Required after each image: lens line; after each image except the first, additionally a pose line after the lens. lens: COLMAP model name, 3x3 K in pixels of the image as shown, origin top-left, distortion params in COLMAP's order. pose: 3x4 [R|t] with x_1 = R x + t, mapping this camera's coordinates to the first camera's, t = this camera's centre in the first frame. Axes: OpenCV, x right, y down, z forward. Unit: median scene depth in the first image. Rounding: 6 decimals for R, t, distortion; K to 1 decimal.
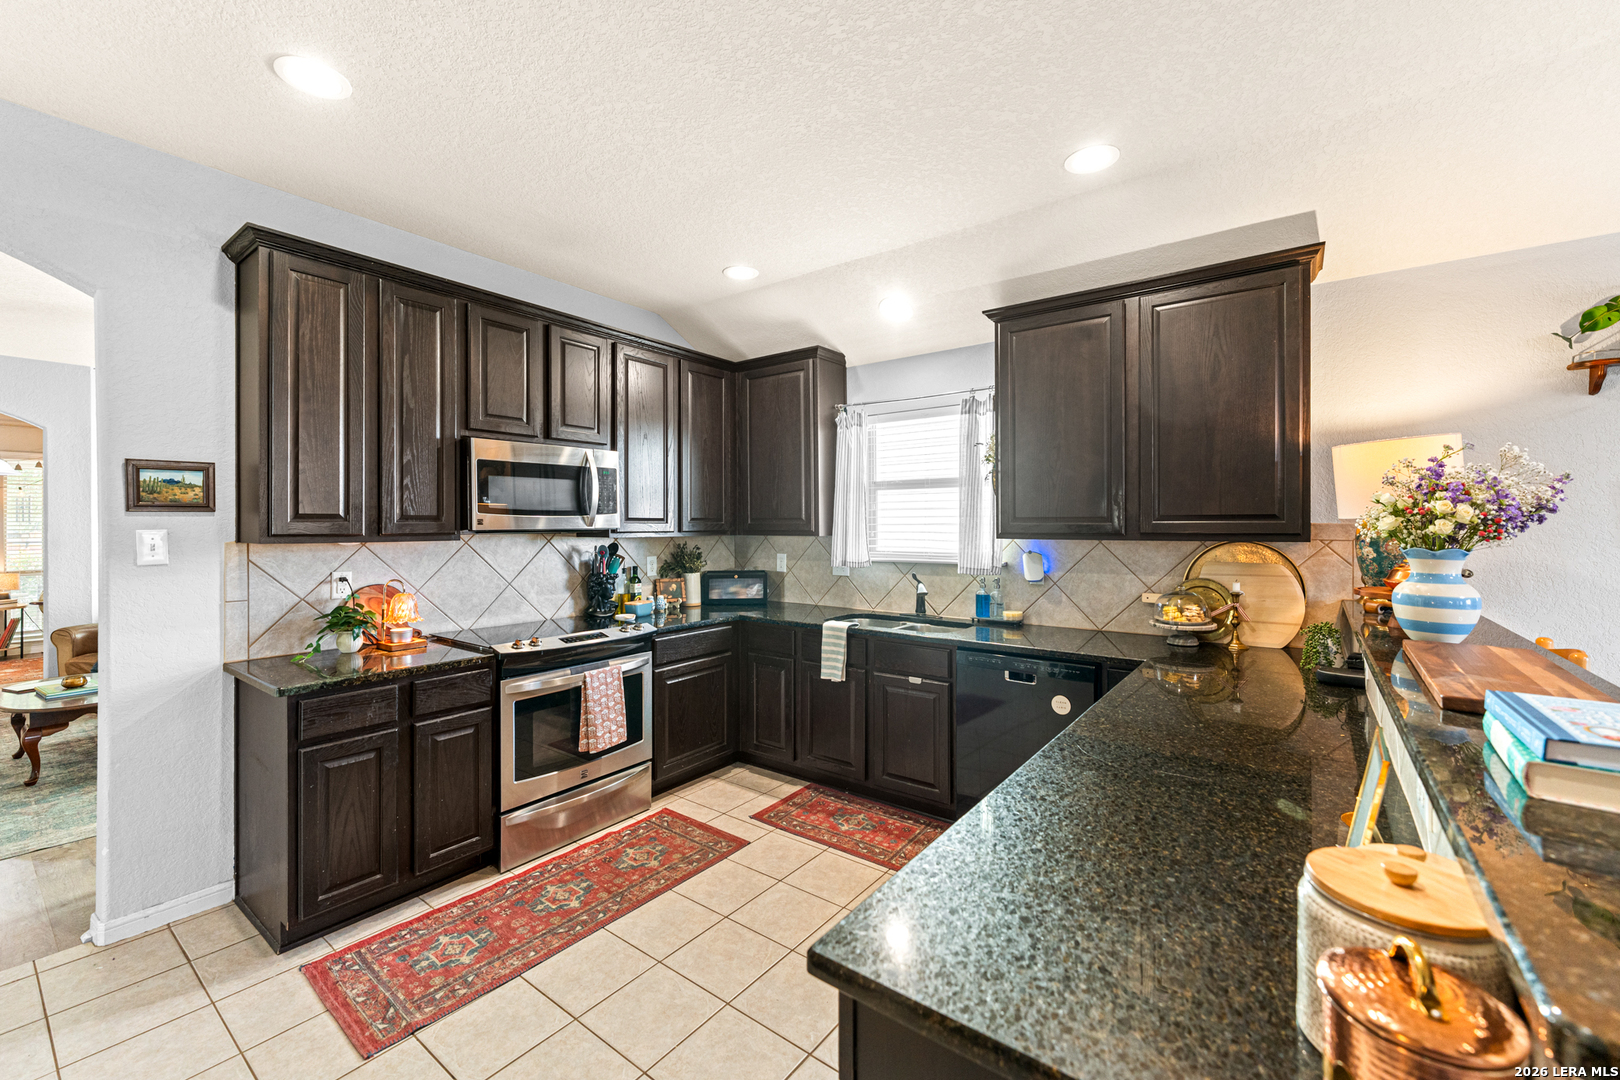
lens RADIAL K [[655.2, 0, 808.1], [0, 655.2, 527.9], [0, 0, 1]] dist [0.002462, 0.000020]
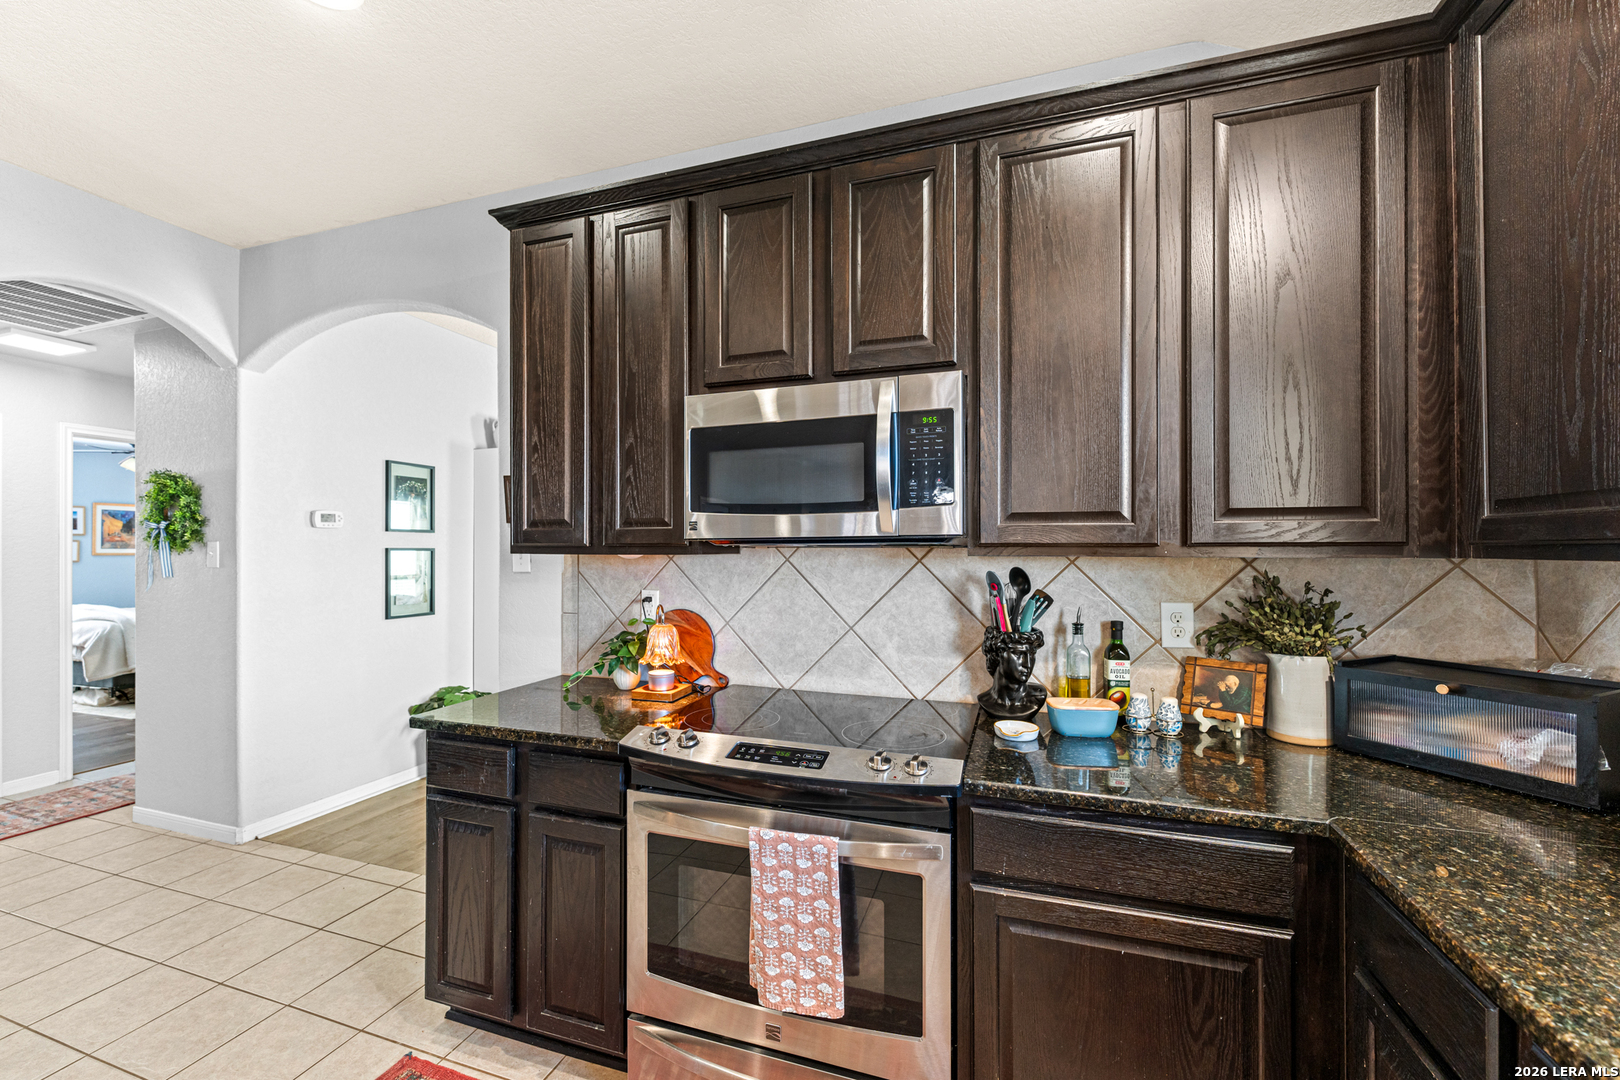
lens RADIAL K [[655.2, 0, 809.2], [0, 655.2, 544.2], [0, 0, 1]] dist [0.002462, 0.000020]
pose [[0.309358, -0.001829, -0.950944, 0.122358], [-0.003358, 0.999990, -0.003016, 0.008374], [0.950940, 0.004126, 0.309349, 0.779834]]
